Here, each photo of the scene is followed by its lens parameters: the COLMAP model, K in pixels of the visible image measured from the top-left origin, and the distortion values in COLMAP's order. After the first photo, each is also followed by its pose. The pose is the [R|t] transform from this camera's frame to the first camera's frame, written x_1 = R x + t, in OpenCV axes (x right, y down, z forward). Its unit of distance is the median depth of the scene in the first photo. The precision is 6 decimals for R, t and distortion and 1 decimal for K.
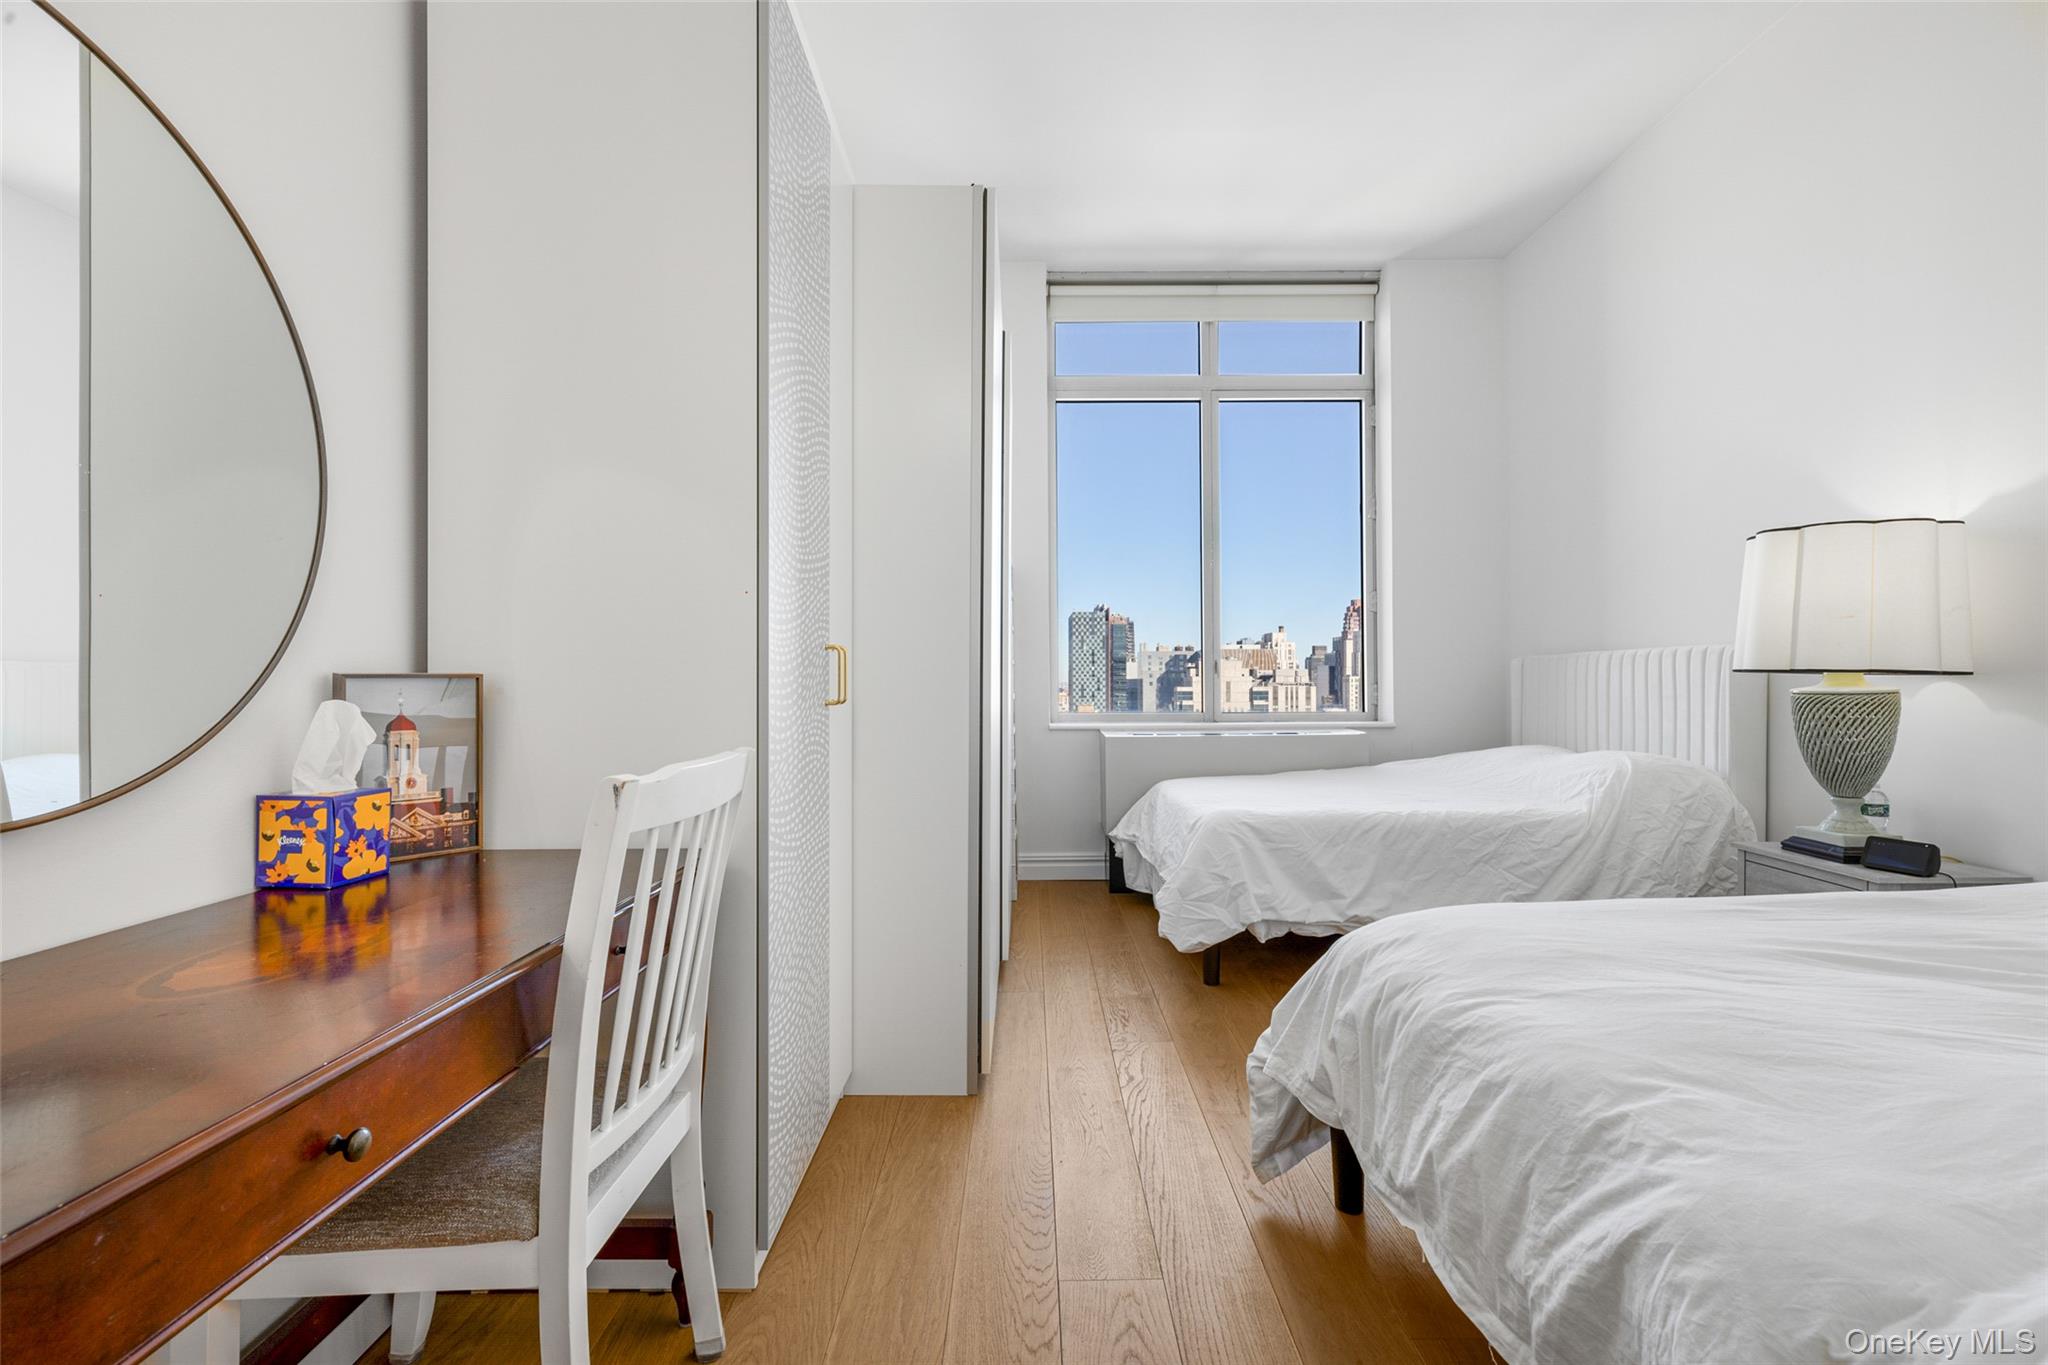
lens RADIAL K [[912.3, 0, 1034.9], [0, 912.3, 682.1], [0, 0, 1]] dist [0.005732, 0.000887]
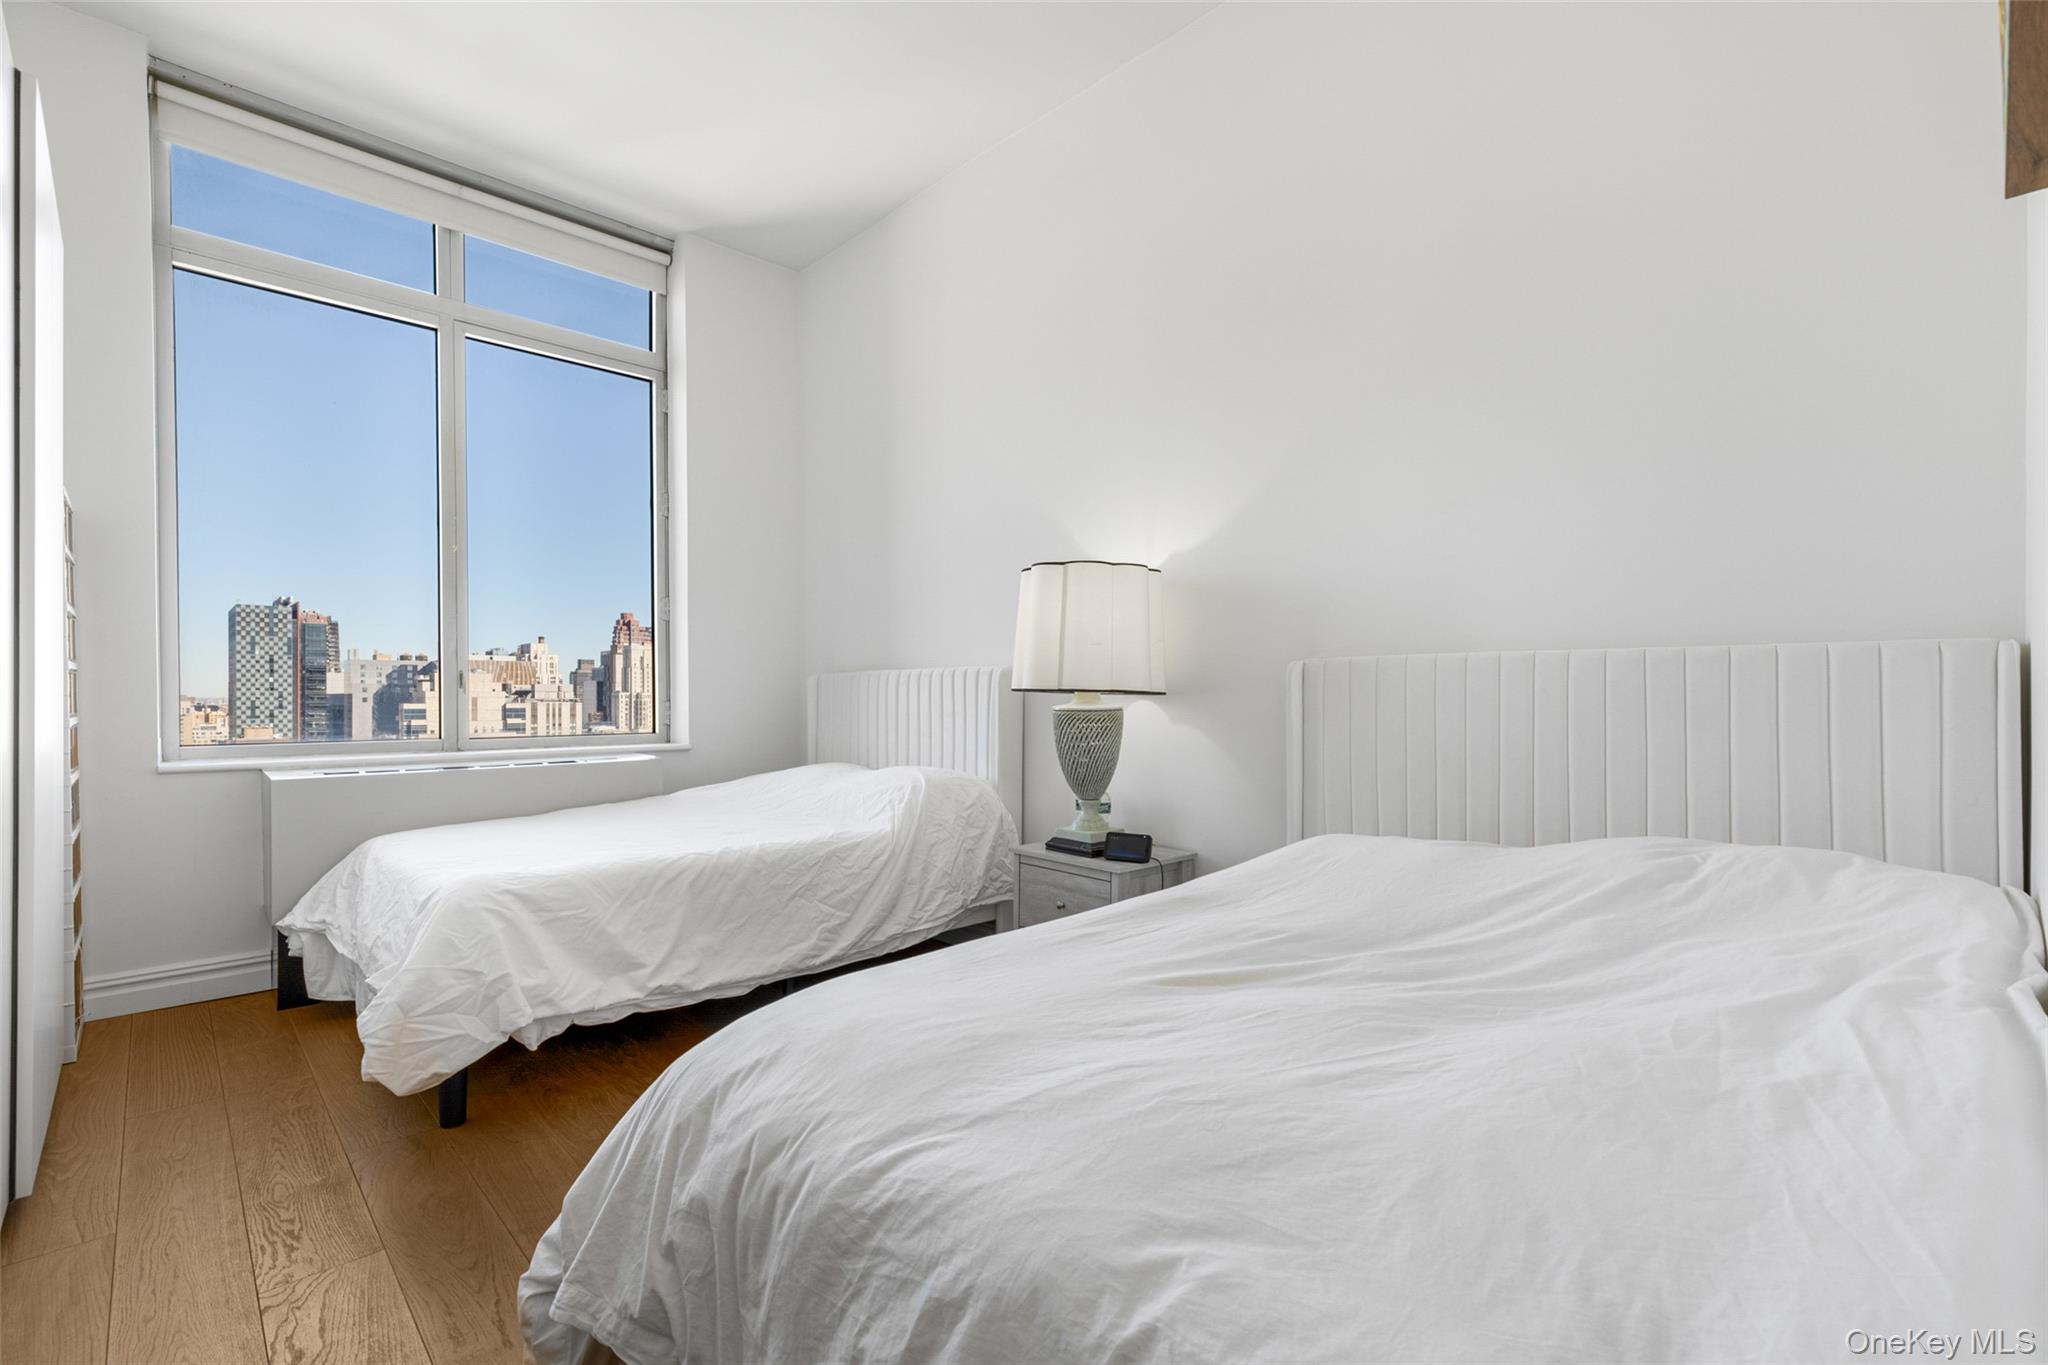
lens RADIAL K [[912.3, 0, 1030.4], [0, 912.3, 696.0], [0, 0, 1]] dist [0.005732, 0.000887]
pose [[0.728231, 0.002569, 0.685327, 0.030610], [-0.000897, 0.999996, -0.002796, -0.001816], [-0.685331, 0.001422, 0.728230, 0.169850]]
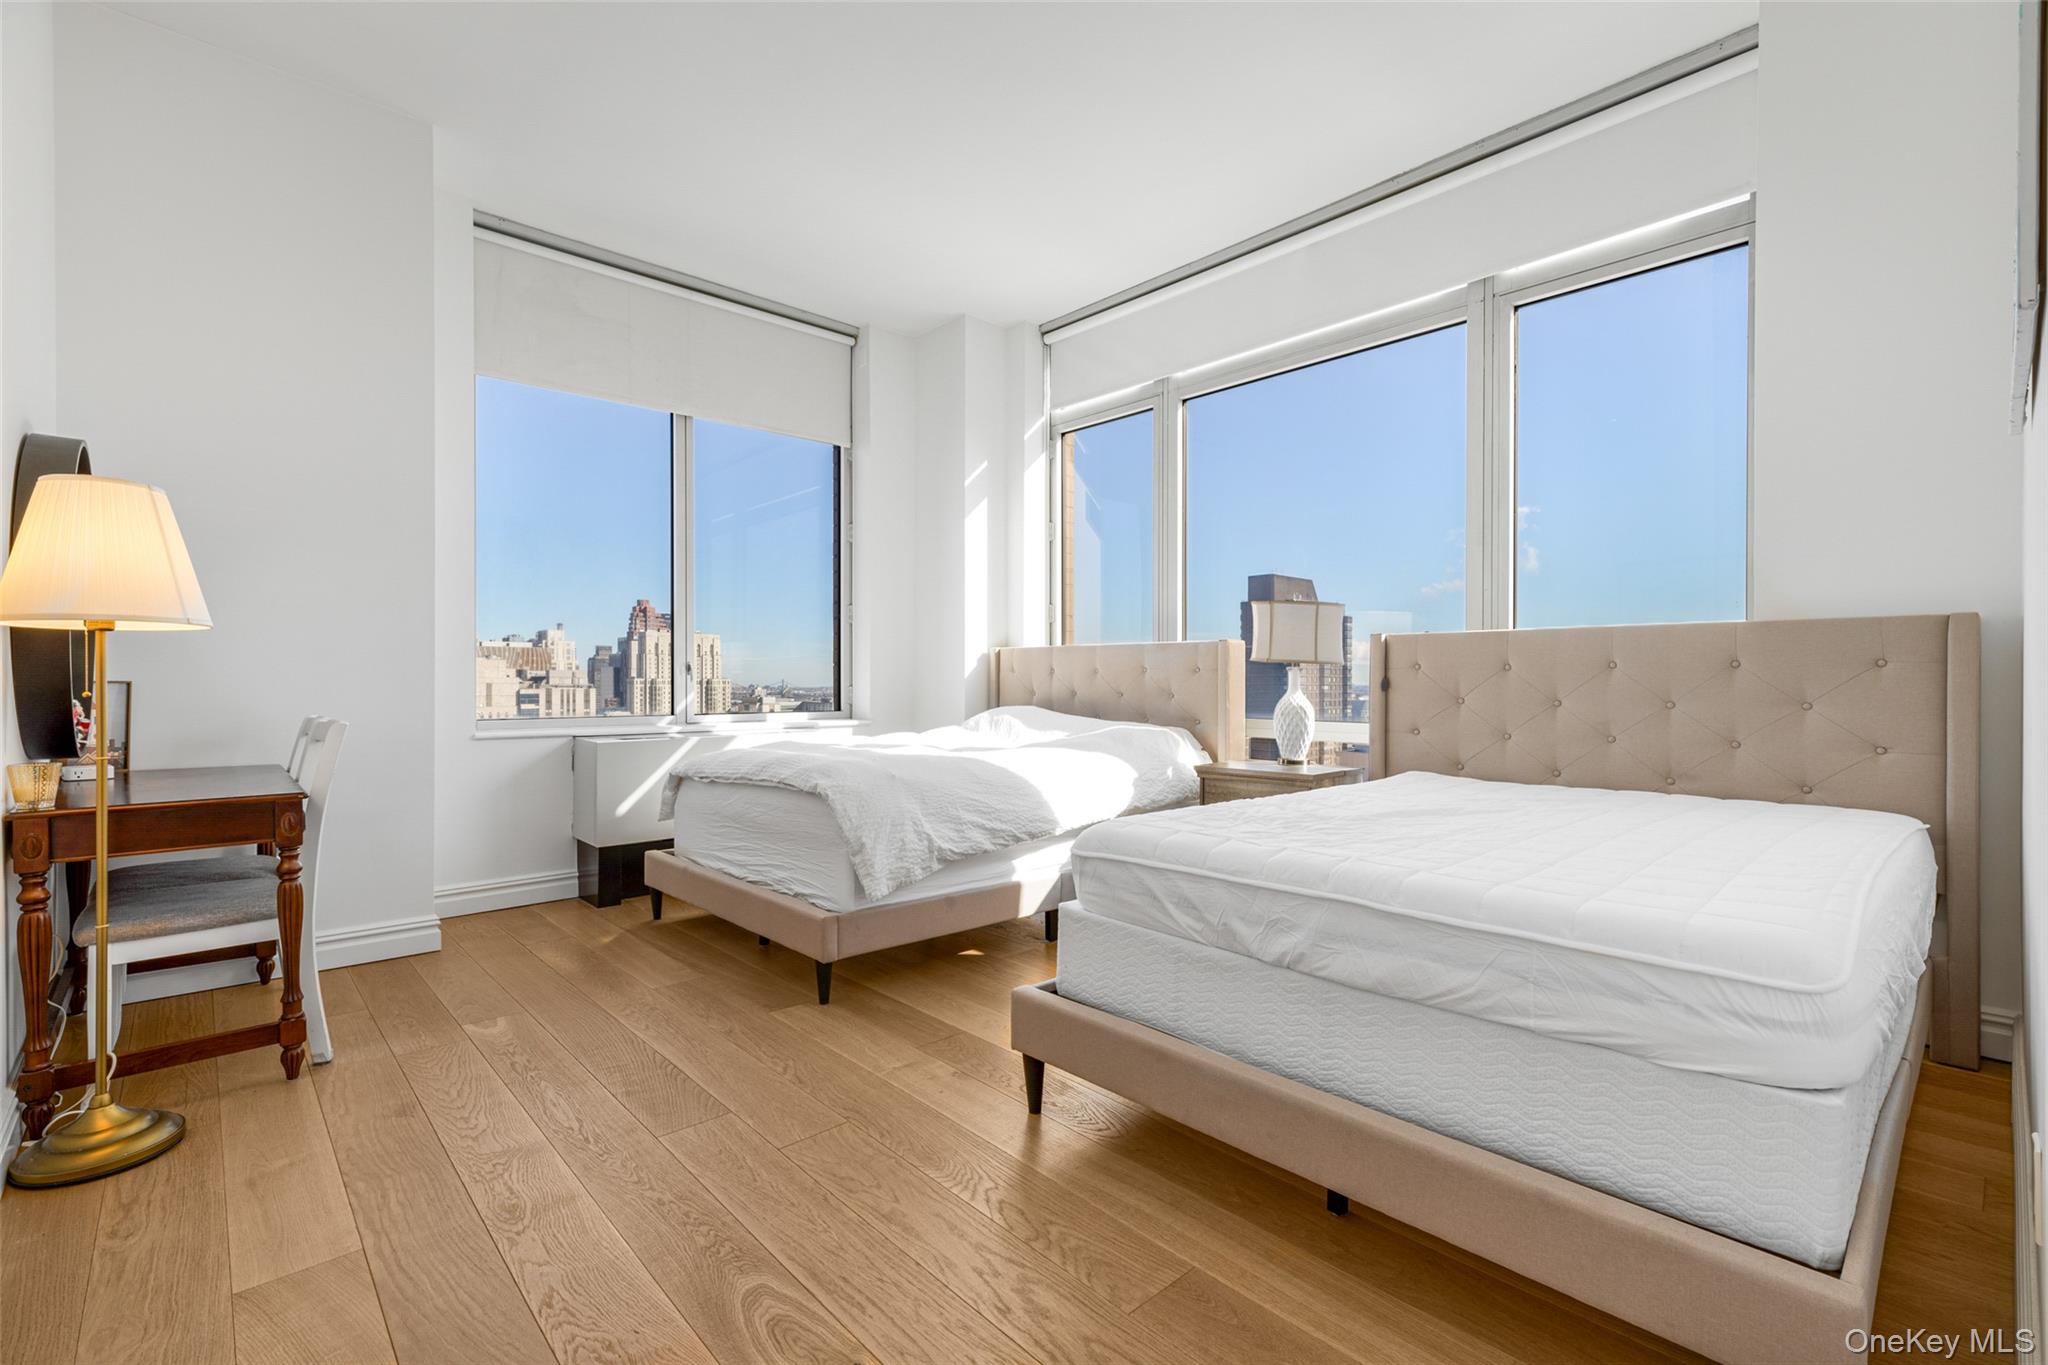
lens RADIAL K [[912.3, 0, 1024.9], [0, 912.3, 689.7], [0, 0, 1]] dist [0.005732, 0.000887]
pose [[0.739434, -0.003985, 0.673217, -0.390280], [-0.000140, 0.999982, 0.006073, 0.001892], [-0.673229, -0.004585, 0.739420, -0.000814]]
